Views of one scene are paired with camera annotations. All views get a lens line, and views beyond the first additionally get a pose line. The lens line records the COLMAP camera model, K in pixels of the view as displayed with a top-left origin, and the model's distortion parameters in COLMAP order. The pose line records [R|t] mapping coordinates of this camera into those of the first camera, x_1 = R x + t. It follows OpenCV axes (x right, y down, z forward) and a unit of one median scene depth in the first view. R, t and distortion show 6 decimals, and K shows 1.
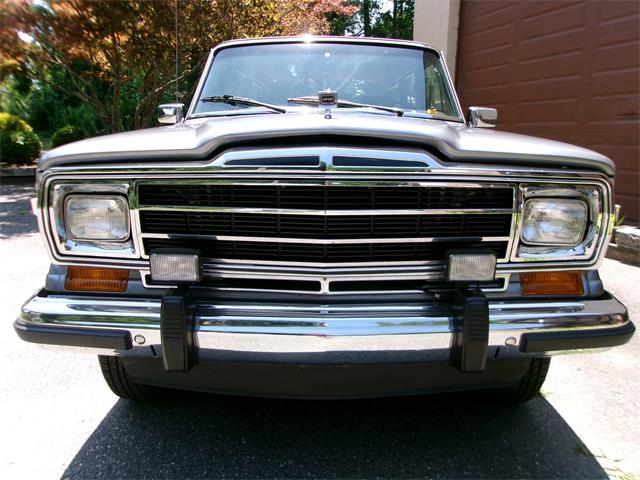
lens RADIAL K [[530.9, 0, 314.7], [0, 530.9, 261.2], [0, 0, 1]] dist [-0.012474, -0.006112]
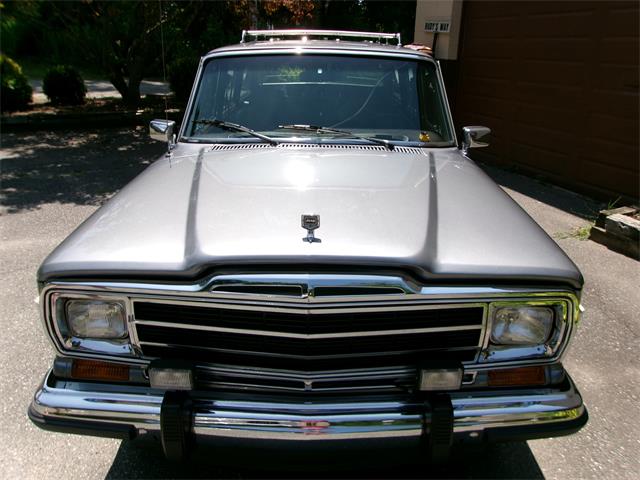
lens RADIAL K [[532.6, 0, 320.0], [0, 532.6, 240.0], [0, 0, 1]] dist [-0.011882, -0.004487]
pose [[0.999992, 0.003893, 0.000595, 0.040181], [-0.003937, 0.983189, 0.182547, -0.432058], [0.000126, -0.182548, 0.983197, -0.028120]]
